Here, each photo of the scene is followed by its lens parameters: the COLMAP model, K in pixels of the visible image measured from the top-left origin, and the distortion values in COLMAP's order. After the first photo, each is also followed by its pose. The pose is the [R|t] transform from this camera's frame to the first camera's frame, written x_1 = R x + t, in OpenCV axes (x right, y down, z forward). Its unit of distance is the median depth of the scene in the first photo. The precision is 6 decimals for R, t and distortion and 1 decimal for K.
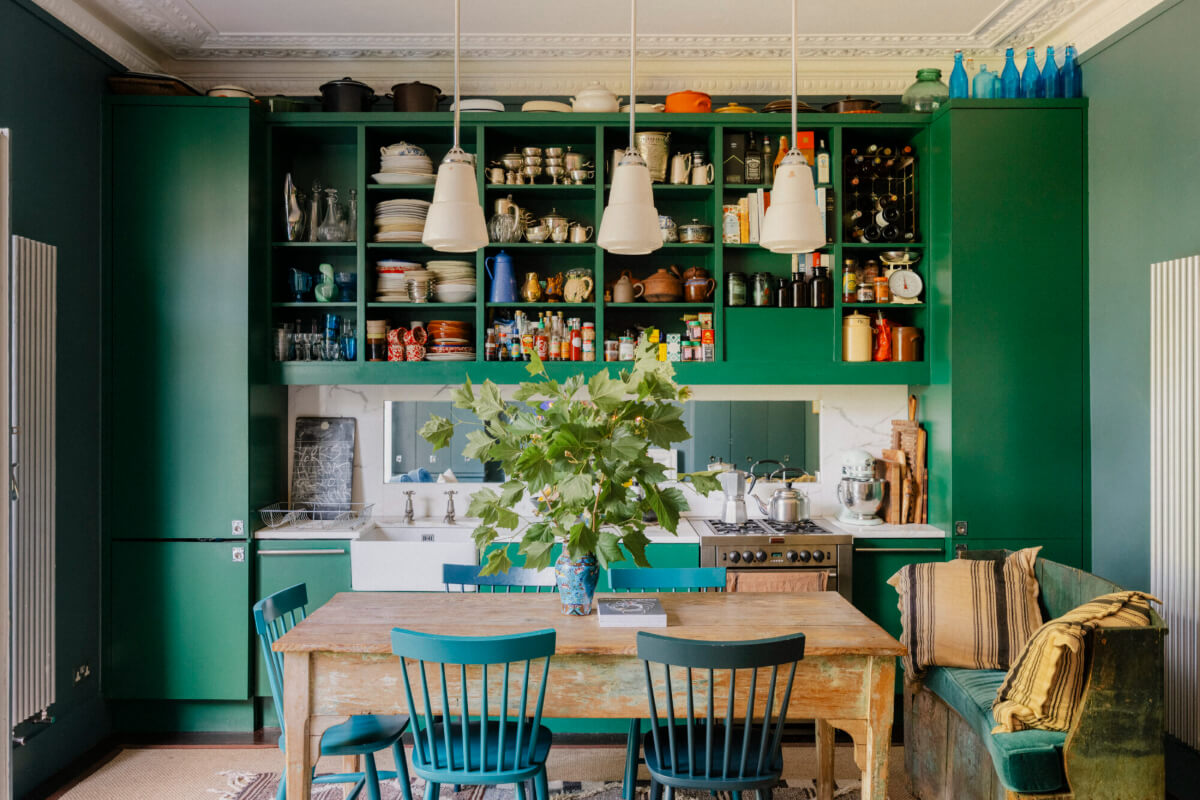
lens RADIAL K [[978.9, 0, 598.5], [0, 978.9, 393.3], [0, 0, 1]] dist [-0.020997, 0.030577]
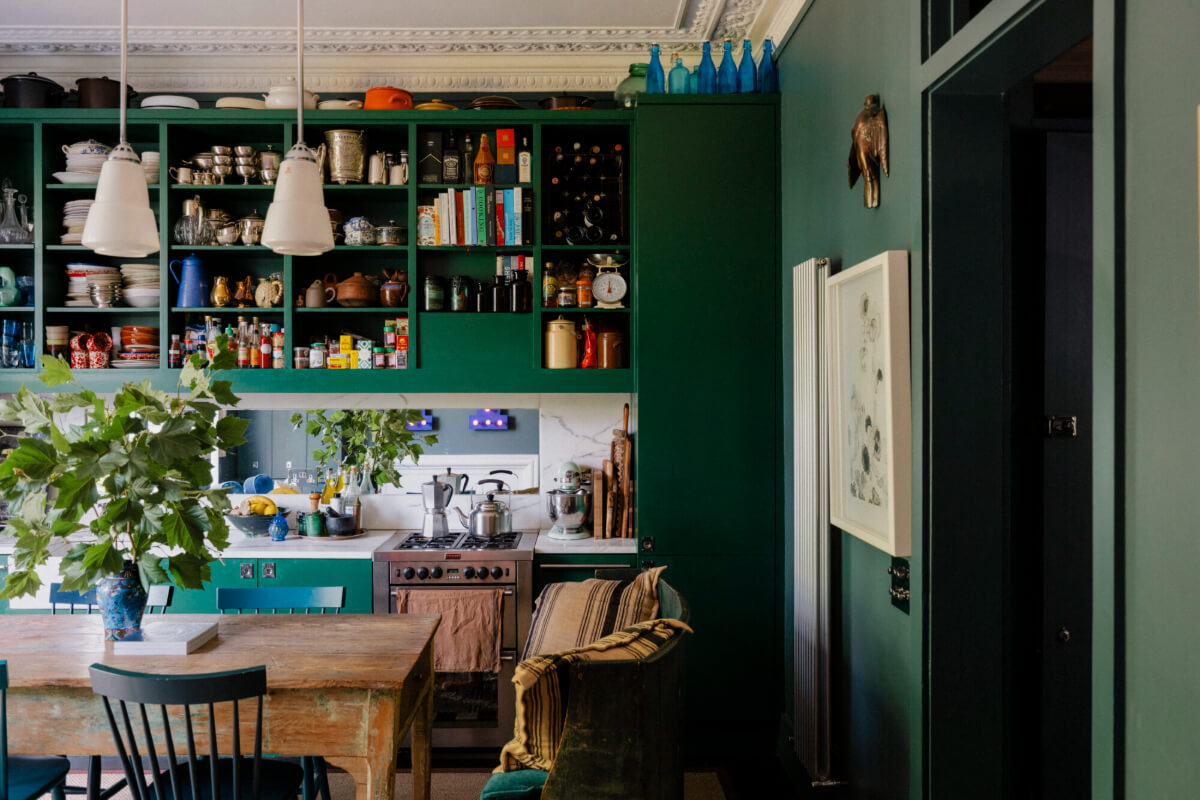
lens RADIAL K [[978.9, 0, 598.5], [0, 978.9, 393.3], [0, 0, 1]] dist [-0.020997, 0.030577]
pose [[0.999999, 0.000230, 0.001319, 0.303111], [-0.000229, 1.000000, -0.000934, -0.007597], [-0.001319, 0.000934, 0.999999, 0.040855]]
